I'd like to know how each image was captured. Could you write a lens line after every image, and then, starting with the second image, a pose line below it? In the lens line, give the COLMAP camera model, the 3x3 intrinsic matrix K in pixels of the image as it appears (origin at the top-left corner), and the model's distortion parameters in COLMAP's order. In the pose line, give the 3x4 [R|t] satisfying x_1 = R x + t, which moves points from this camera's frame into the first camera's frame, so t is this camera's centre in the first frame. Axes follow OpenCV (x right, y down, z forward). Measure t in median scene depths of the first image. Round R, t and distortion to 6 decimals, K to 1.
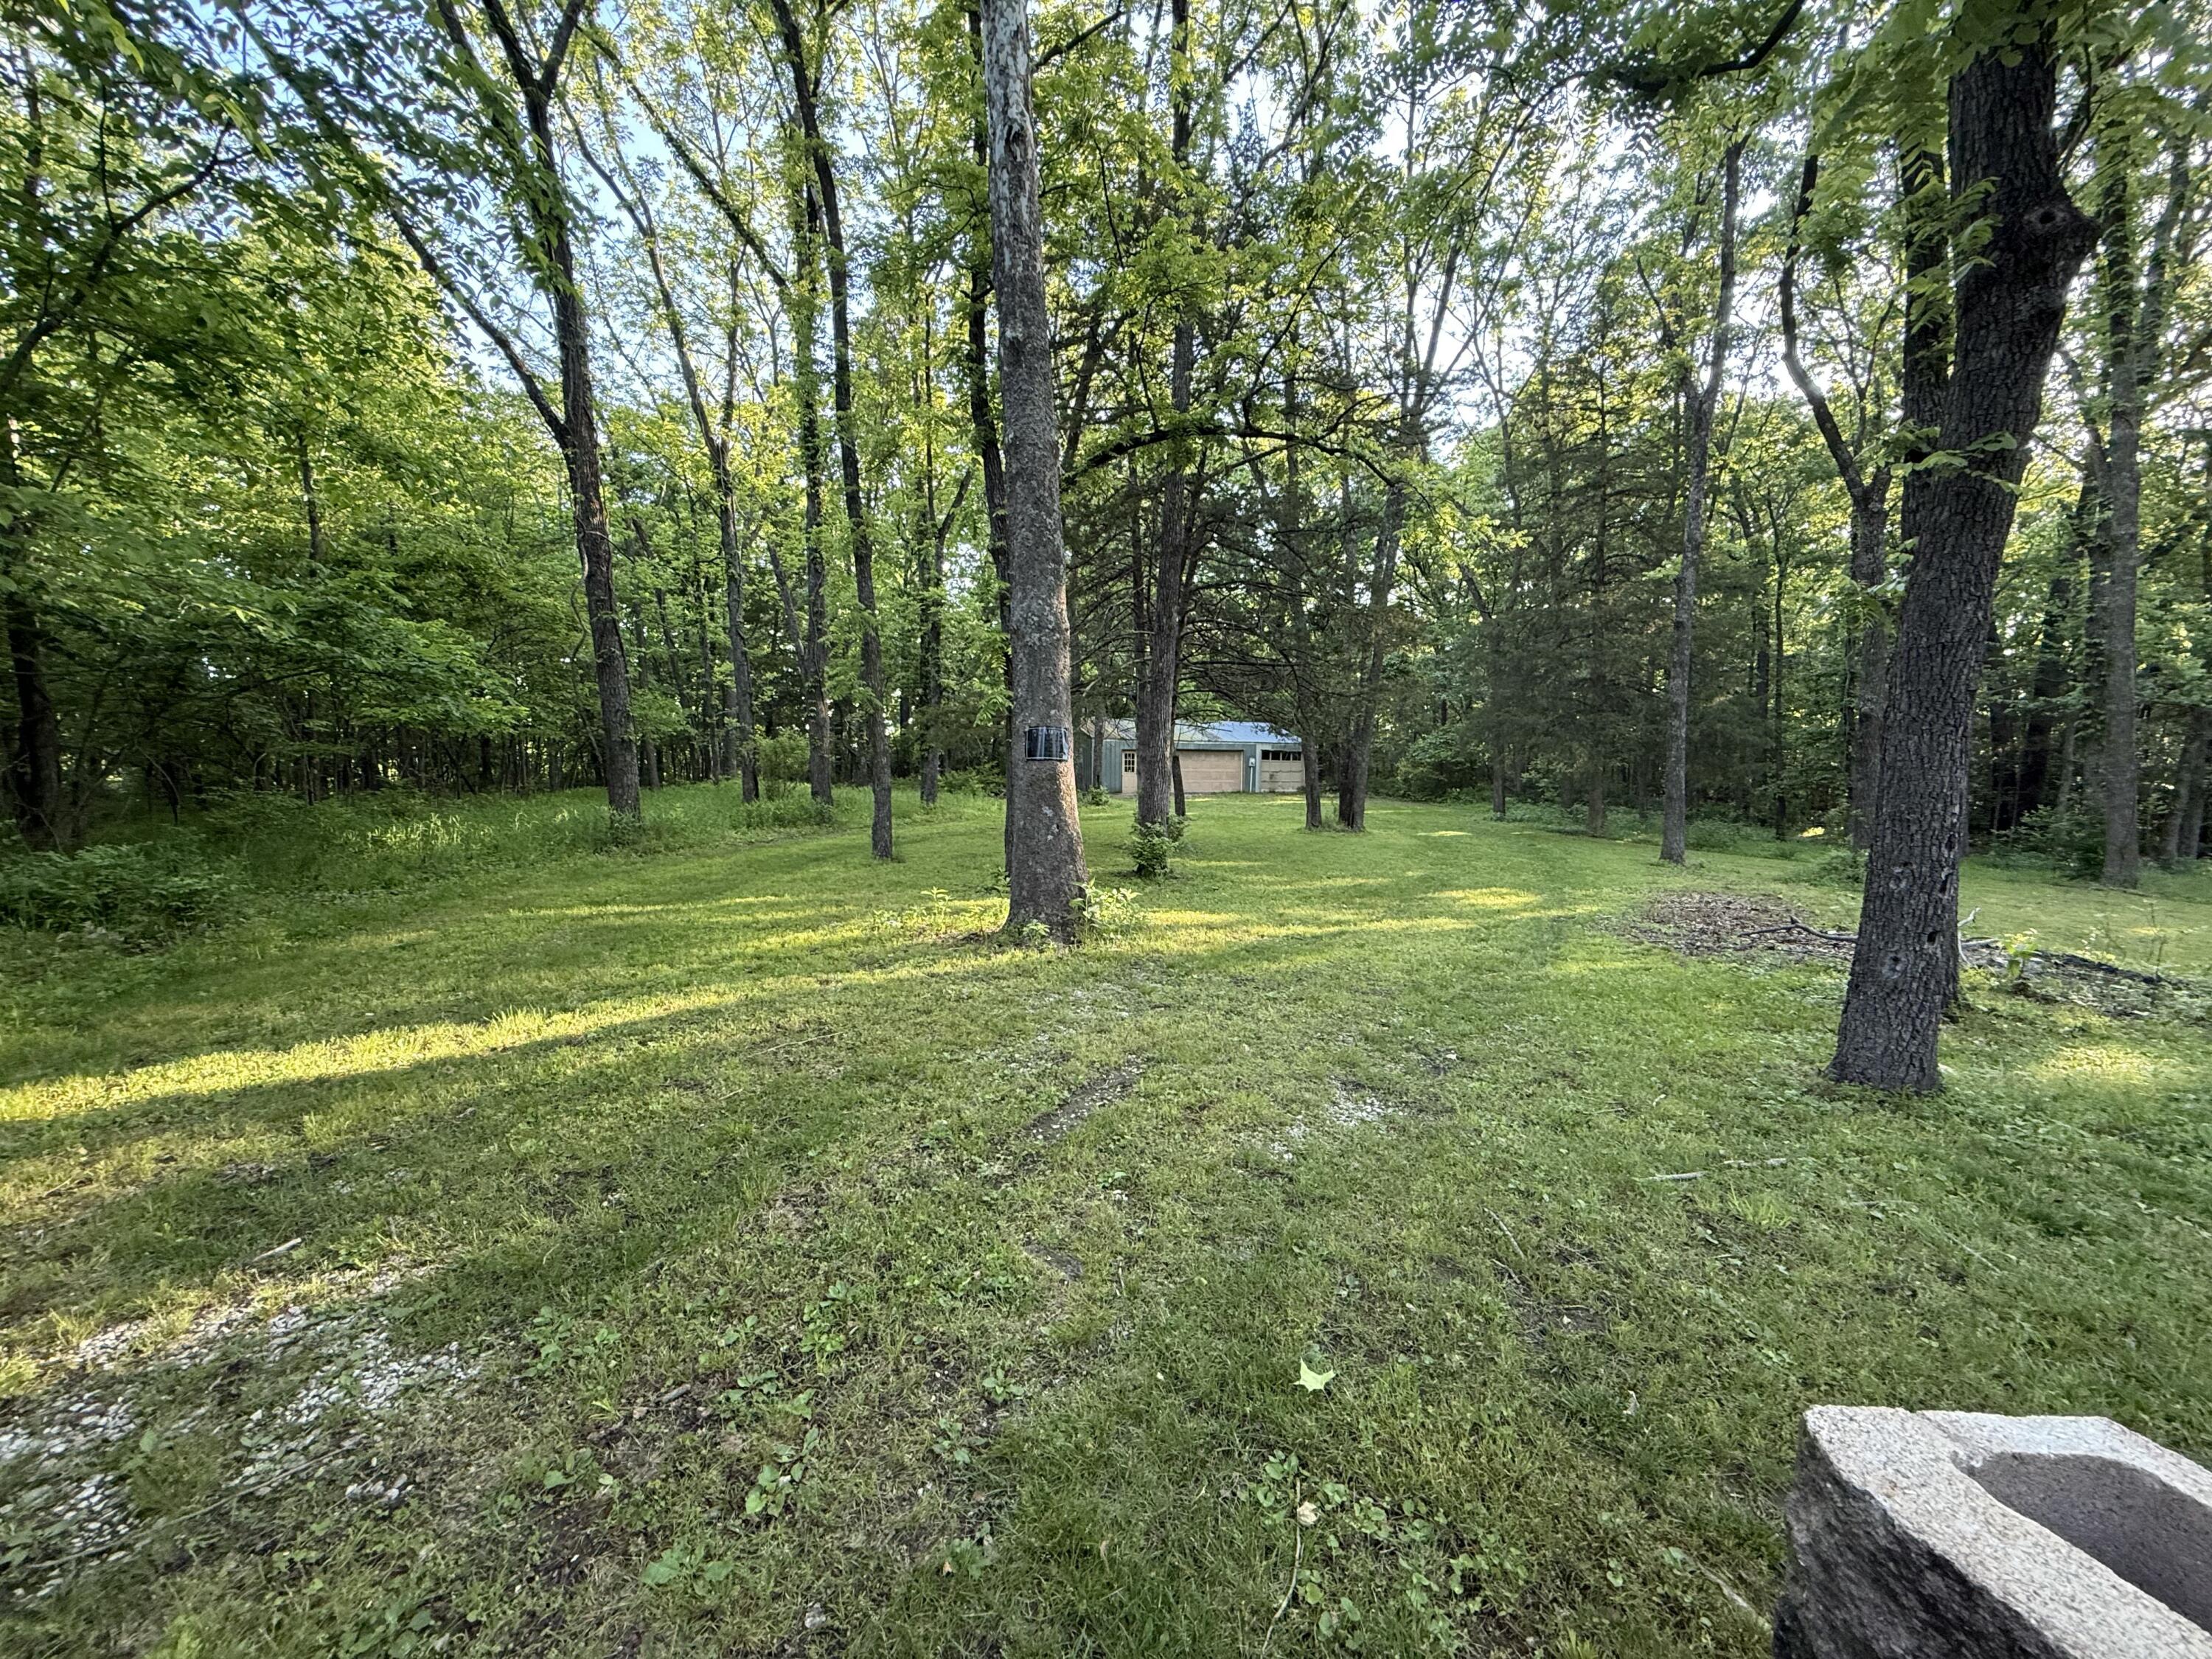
lens RADIAL K [[874.6, 0, 1106.0], [0, 874.6, 829.5], [0, 0, 1]] dist [-0.001273, -0.000441]
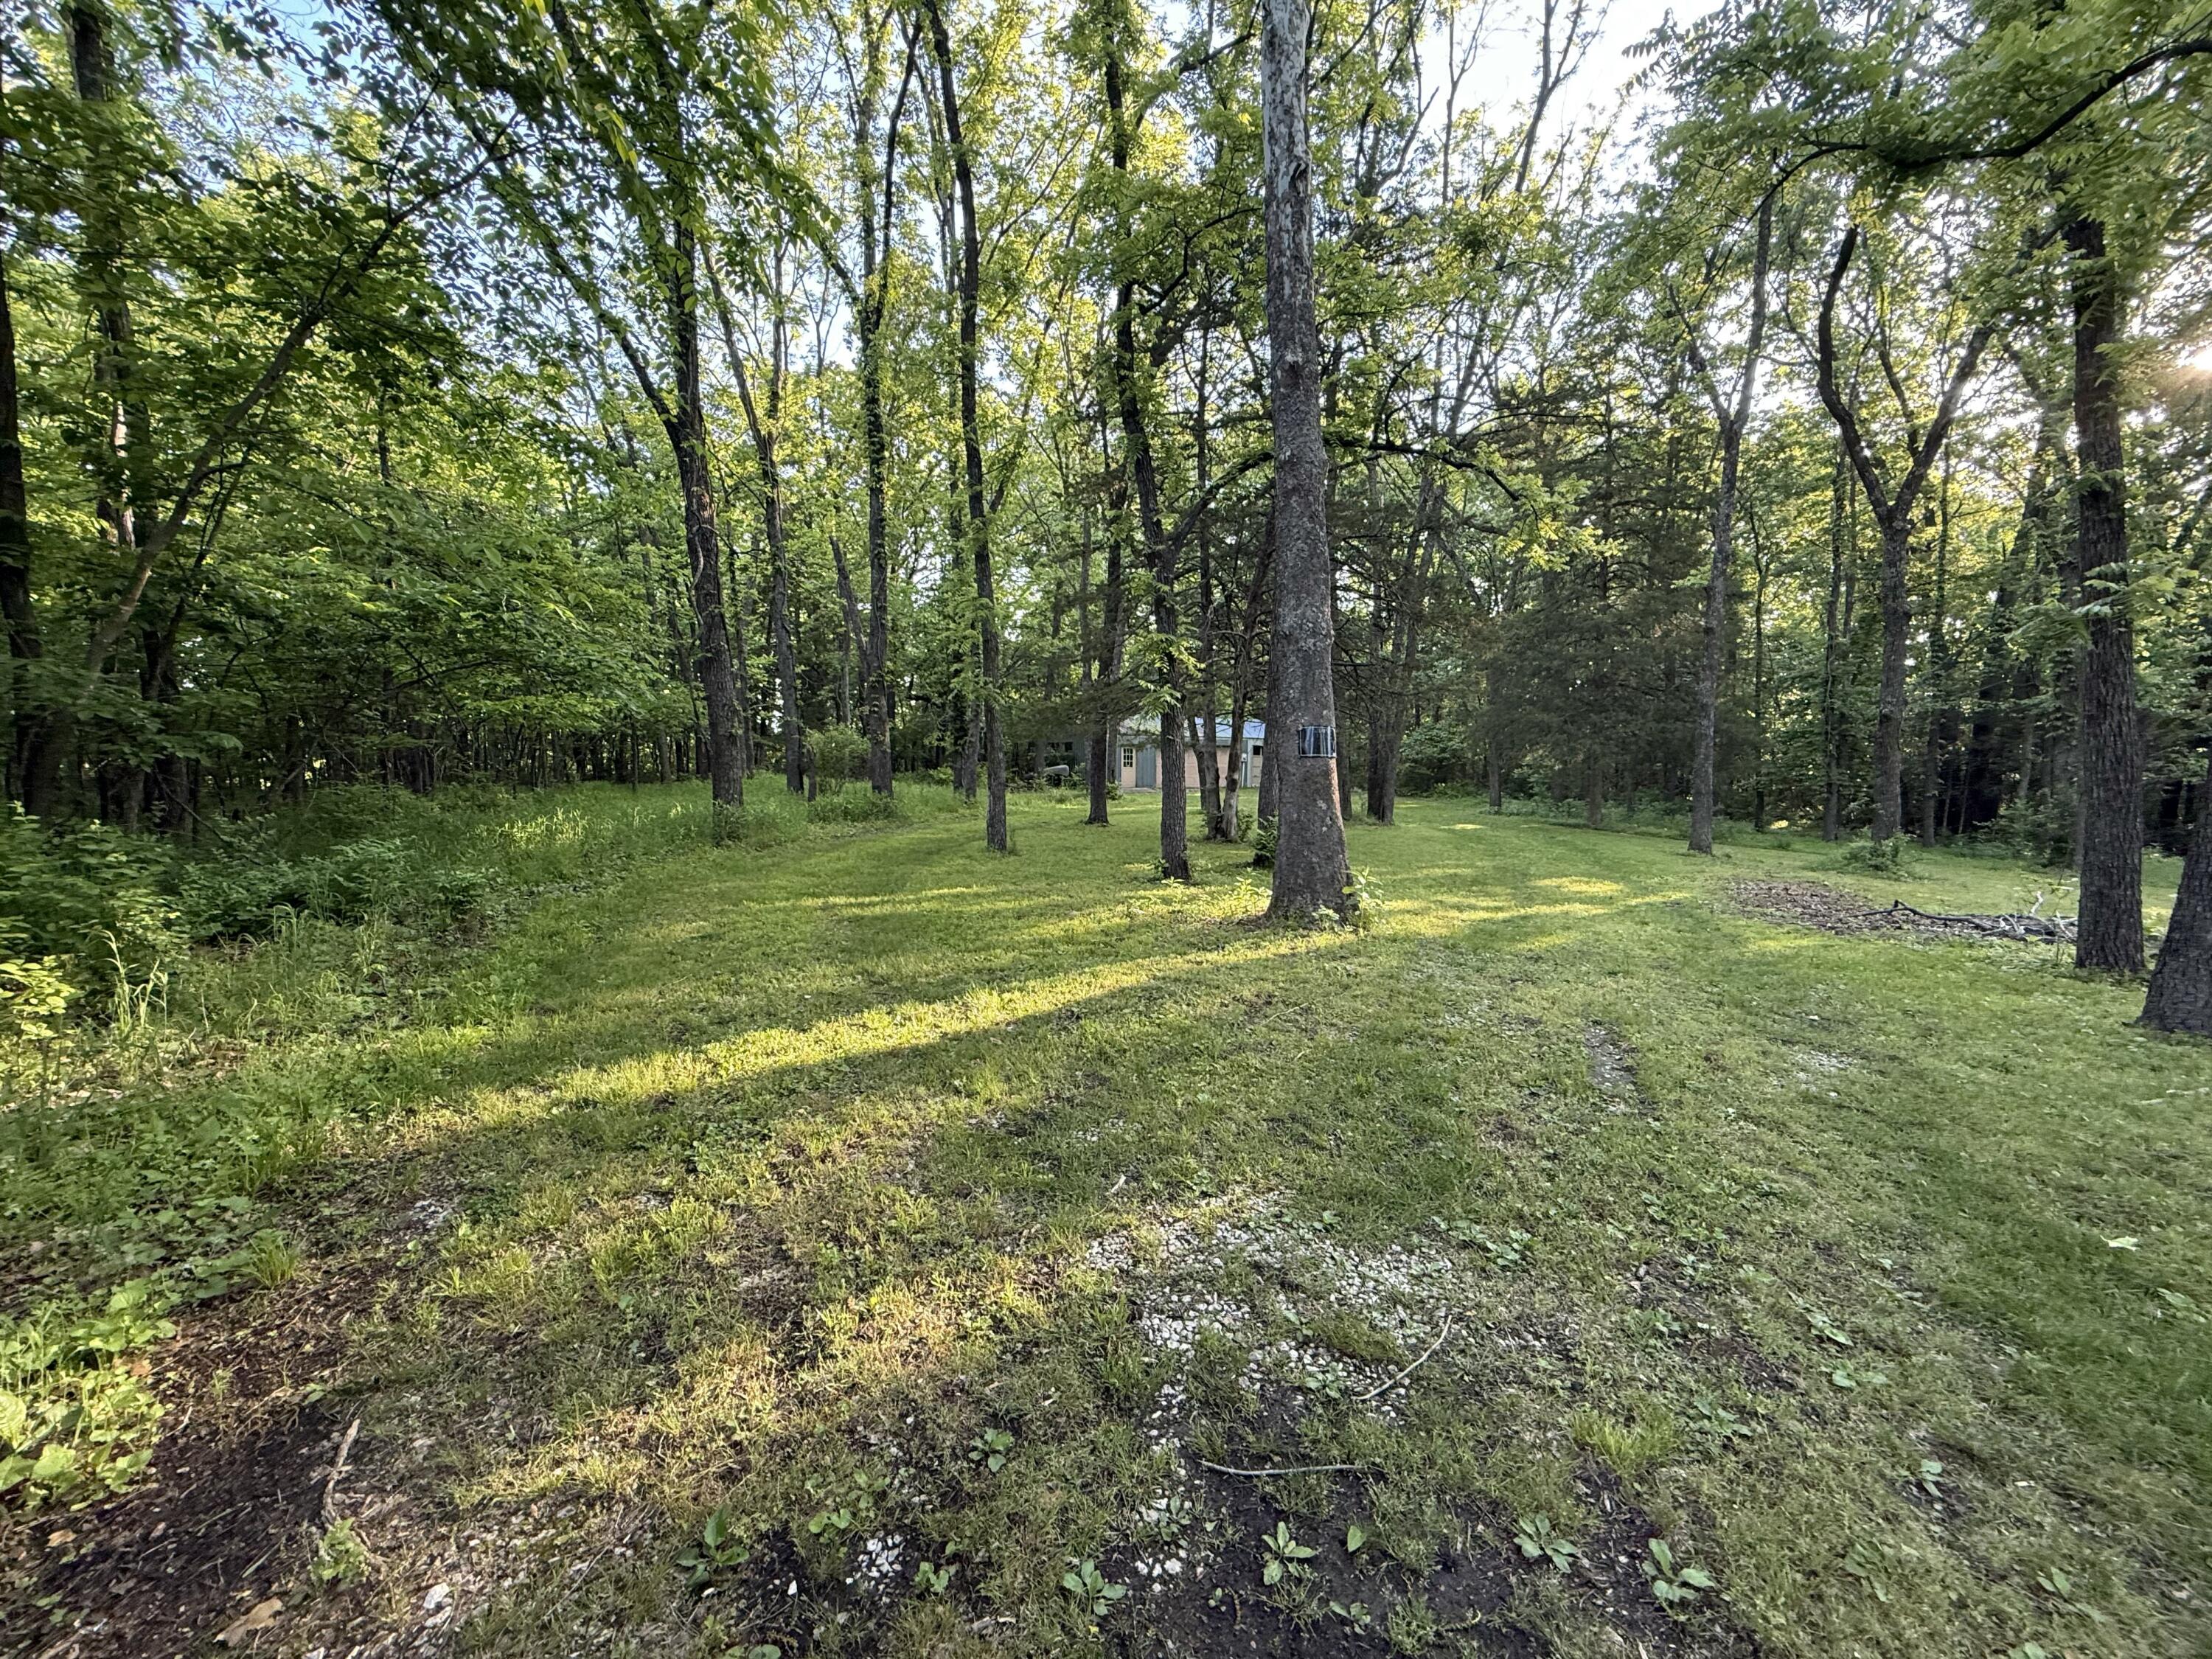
lens RADIAL K [[876.5, 0, 1106.0], [0, 876.5, 829.5], [0, 0, 1]] dist [-0.000173, -0.000075]
pose [[0.997787, -0.002384, 0.066448, -0.149813], [0.002013, 0.999982, 0.005644, 0.001352], [-0.066461, -0.005498, 0.997774, -0.021435]]
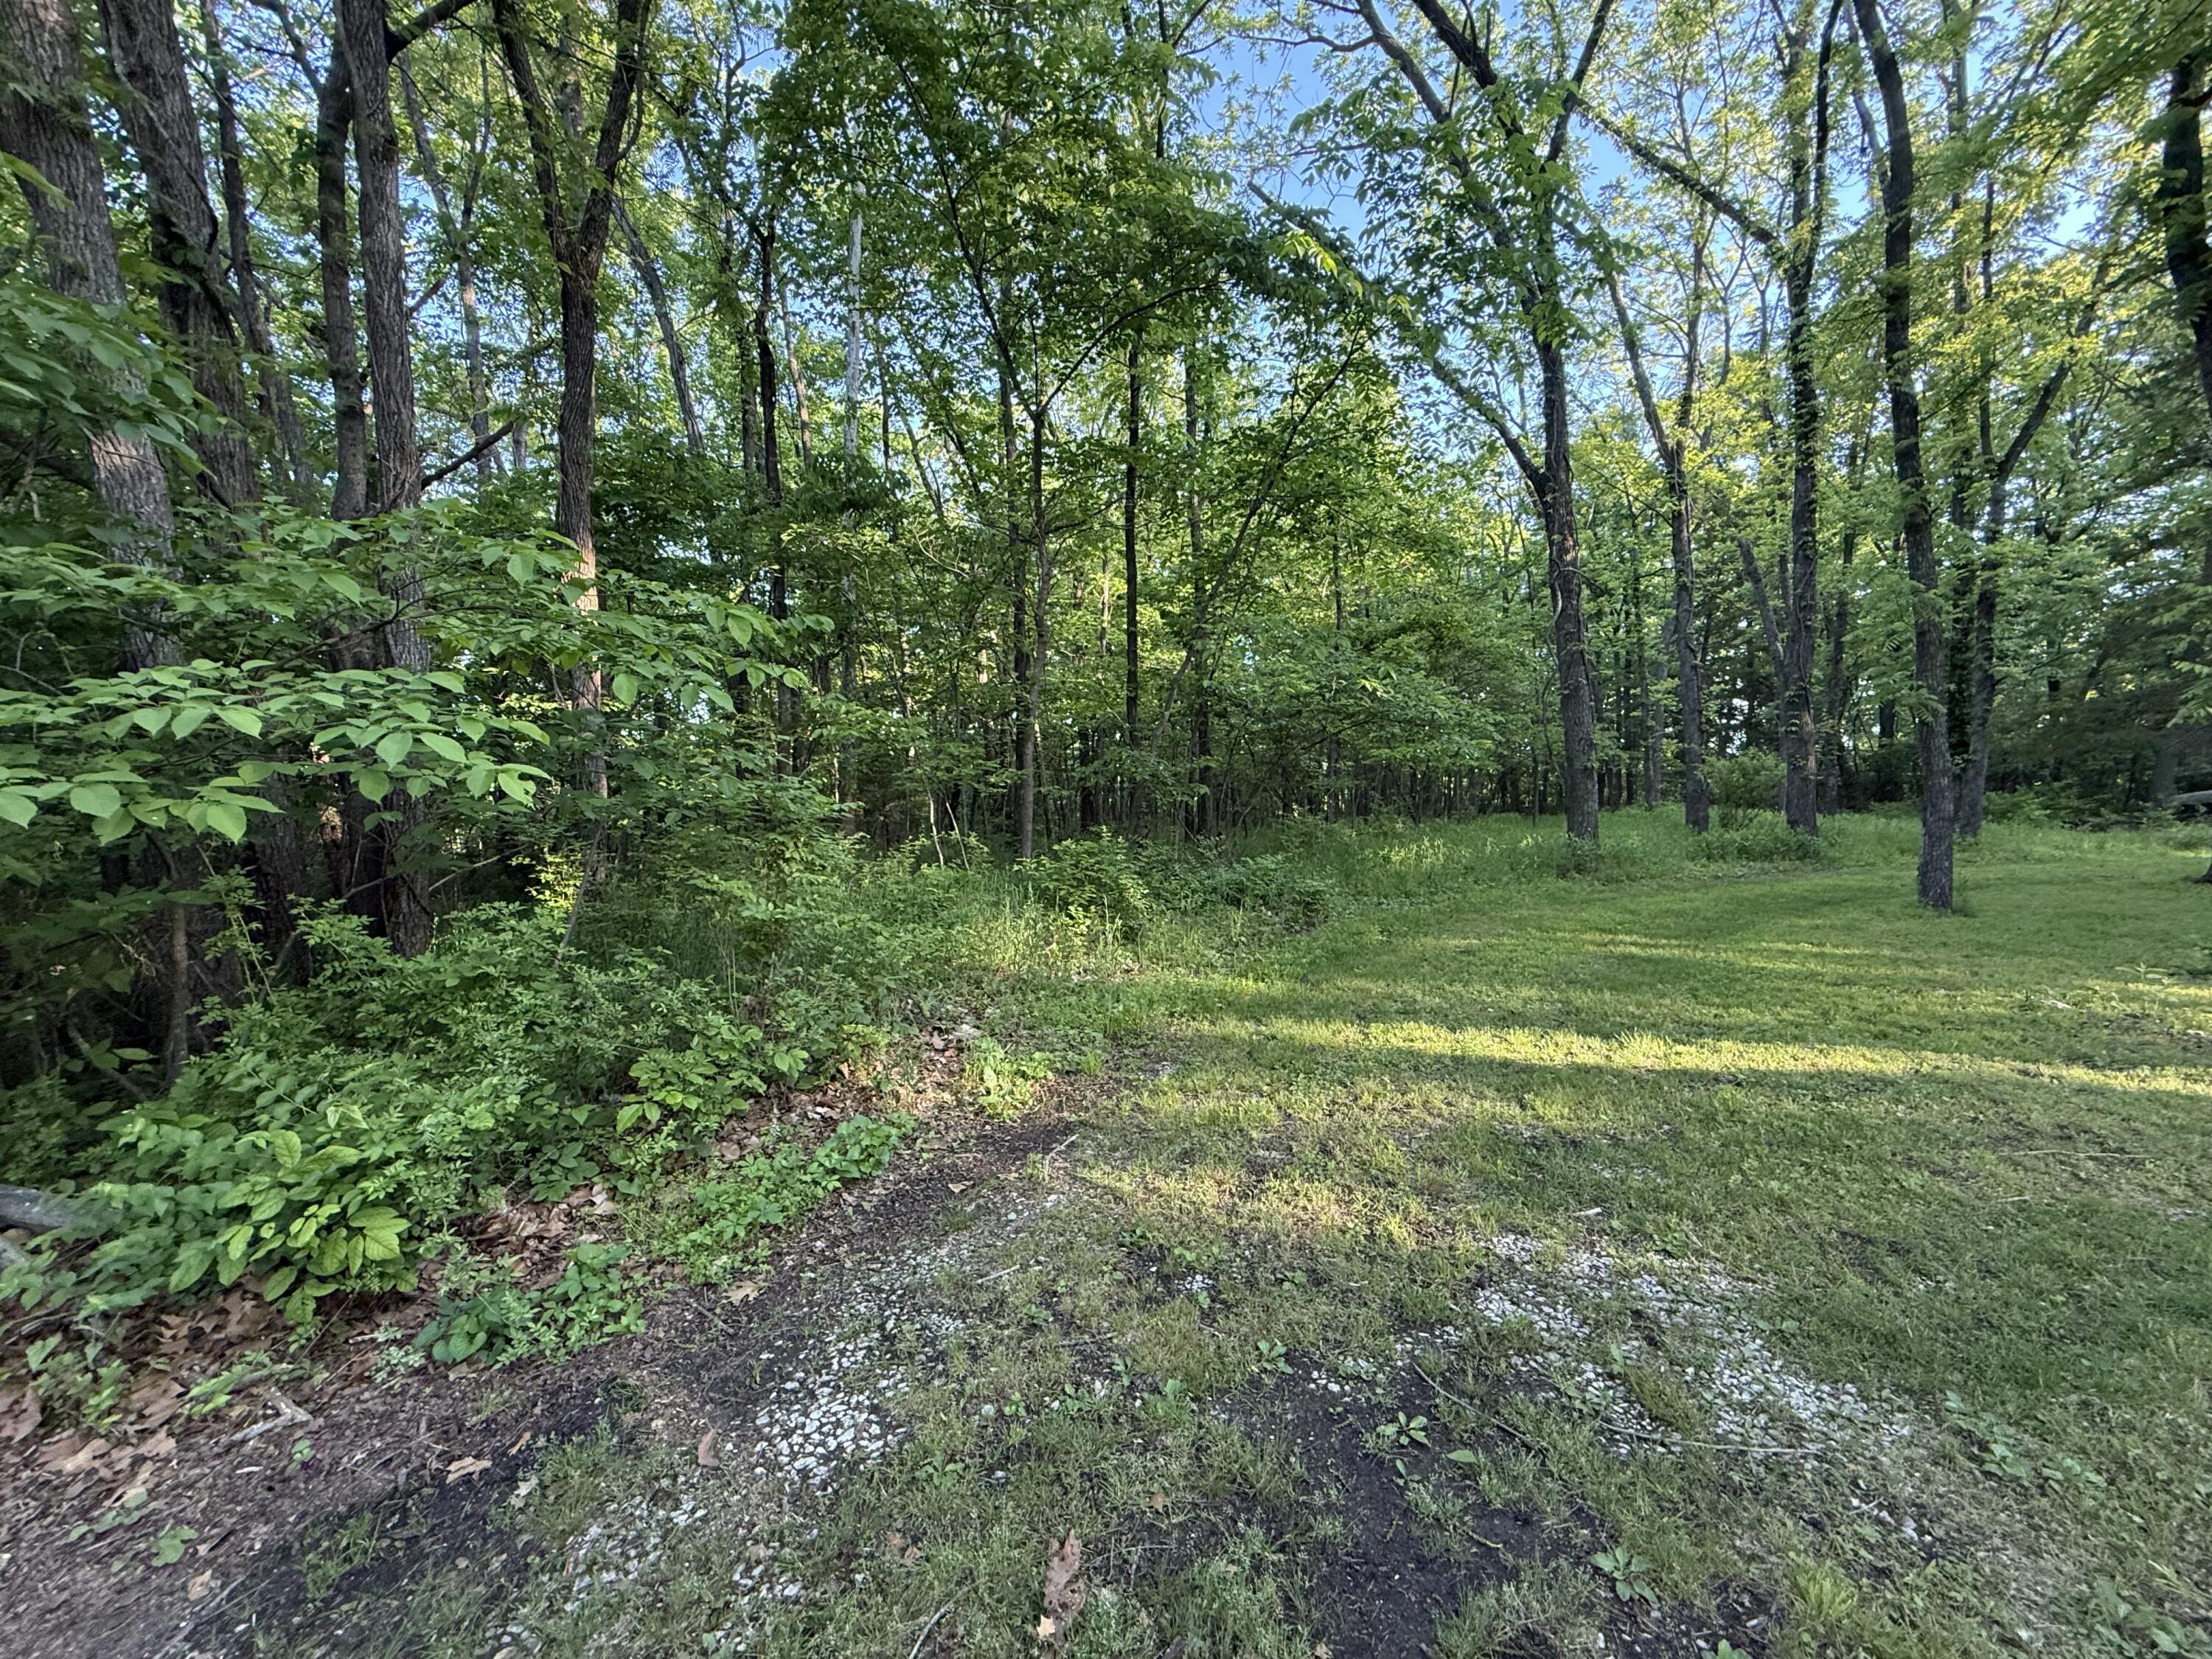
lens RADIAL K [[881.1, 0, 1106.0], [0, 881.1, 829.5], [0, 0, 1]] dist [0.002158, 0.000223]
pose [[0.601266, 0.018296, -0.798839, -0.057311], [-0.041603, 0.999099, -0.008430, 0.000043], [0.797965, 0.038303, 0.601485, -0.037694]]
